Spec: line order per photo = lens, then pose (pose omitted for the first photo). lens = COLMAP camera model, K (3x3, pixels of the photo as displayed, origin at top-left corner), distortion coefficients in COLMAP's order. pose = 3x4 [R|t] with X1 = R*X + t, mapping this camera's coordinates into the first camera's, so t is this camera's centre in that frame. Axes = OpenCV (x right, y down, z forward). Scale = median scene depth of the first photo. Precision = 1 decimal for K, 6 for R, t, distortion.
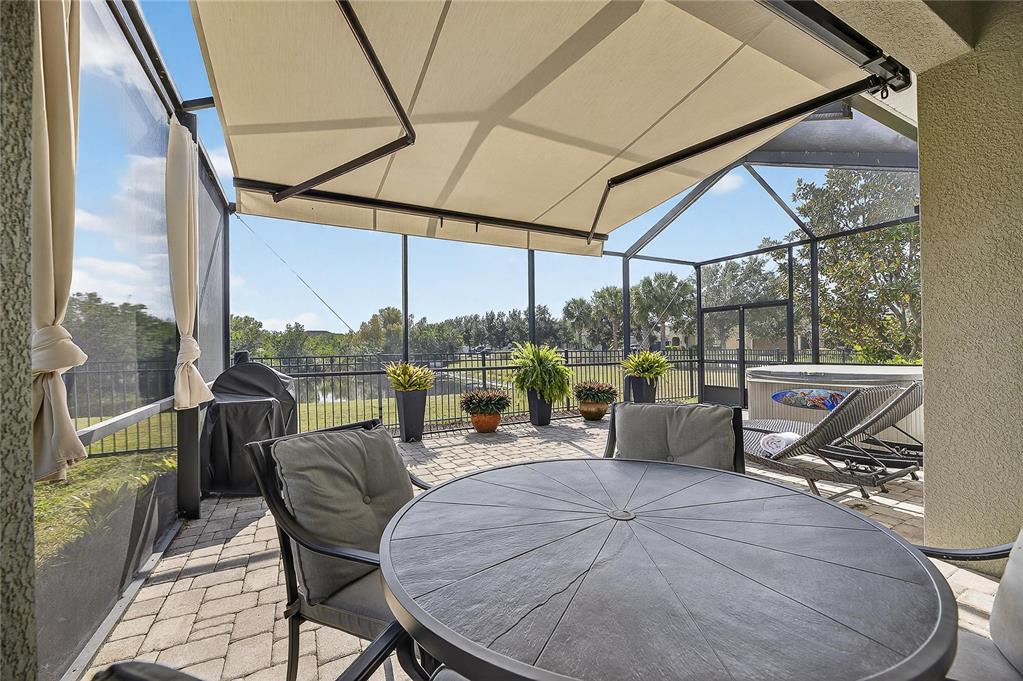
lens RADIAL K [[409.7, 0, 512.0], [0, 409.7, 345.3], [0, 0, 1]] dist [-0.002262, -0.000639]
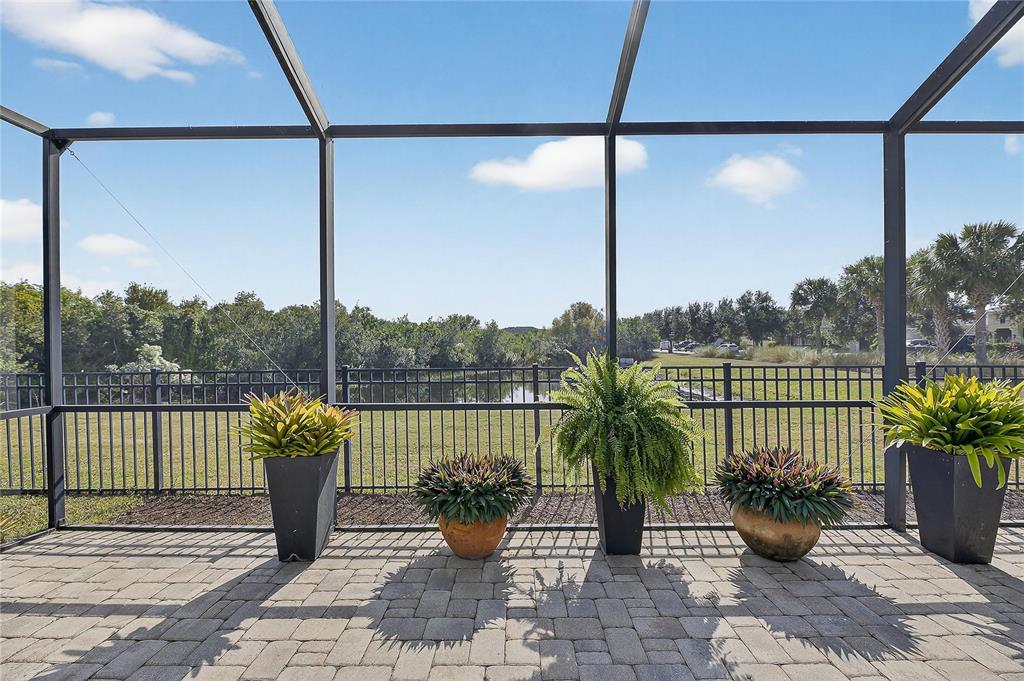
lens RADIAL K [[410.1, 0, 512.5], [0, 410.1, 345.3], [0, 0, 1]] dist [-0.002262, -0.000639]
pose [[0.882528, 0.005539, -0.470228, 0.033710], [0.000675, 0.999915, 0.013046, -0.004093], [0.470260, -0.011831, 0.882449, 0.114627]]
